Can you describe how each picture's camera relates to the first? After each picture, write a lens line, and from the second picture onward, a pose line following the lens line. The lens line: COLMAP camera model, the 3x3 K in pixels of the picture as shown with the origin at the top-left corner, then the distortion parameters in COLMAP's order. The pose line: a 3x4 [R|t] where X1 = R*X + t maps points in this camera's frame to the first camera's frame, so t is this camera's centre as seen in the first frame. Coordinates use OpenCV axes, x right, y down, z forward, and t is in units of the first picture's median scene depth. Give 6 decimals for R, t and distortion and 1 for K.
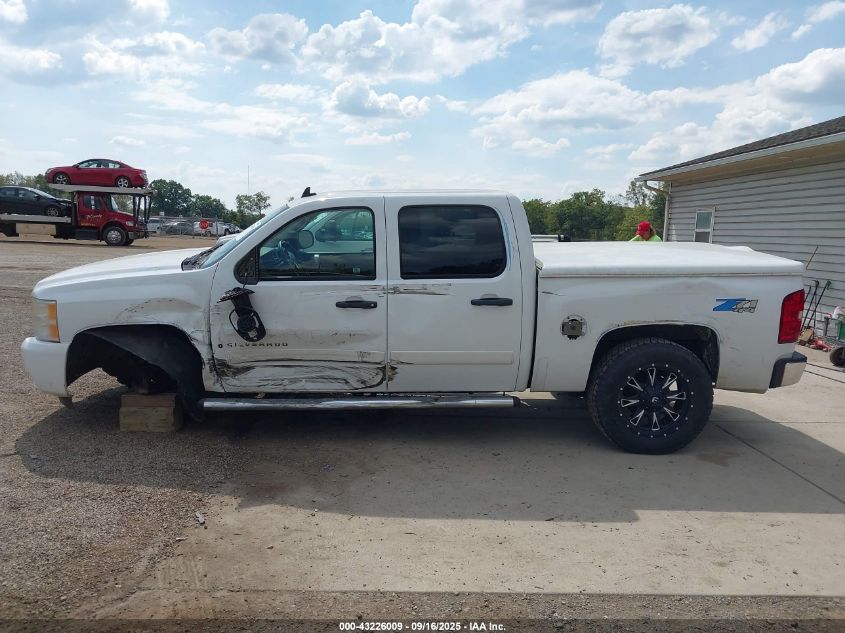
lens RADIAL K [[650.8, 0, 422.5], [0, 650.8, 316.5], [0, 0, 1]] dist [0.152133, 0.000274]
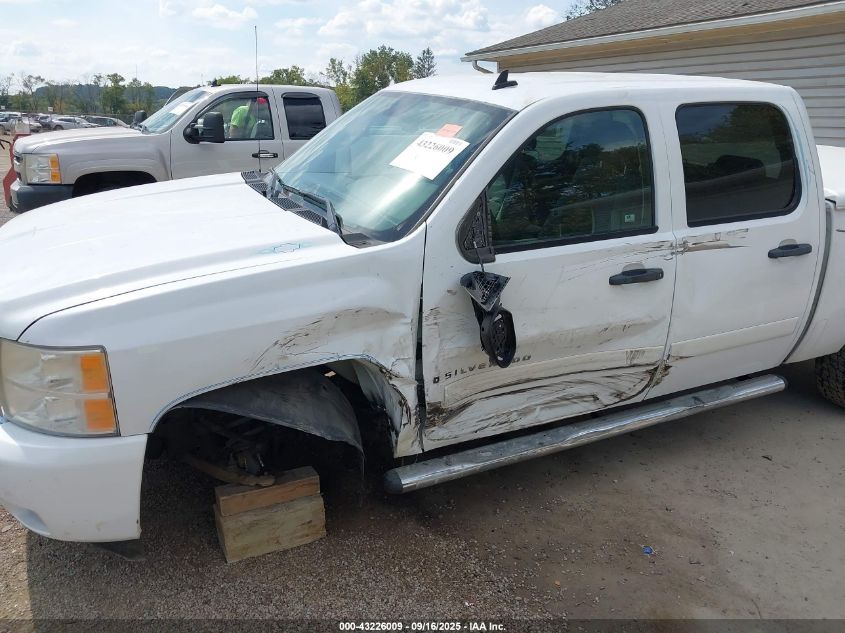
lens RADIAL K [[673.8, 0, 422.5], [0, 673.8, 316.5], [0, 0, 1]] dist [0.049687, -0.079348]
pose [[0.912844, -0.130506, 0.386891, -0.518907], [0.065673, 0.982136, 0.176343, -0.103784], [-0.402994, -0.135565, 0.905107, 0.505429]]
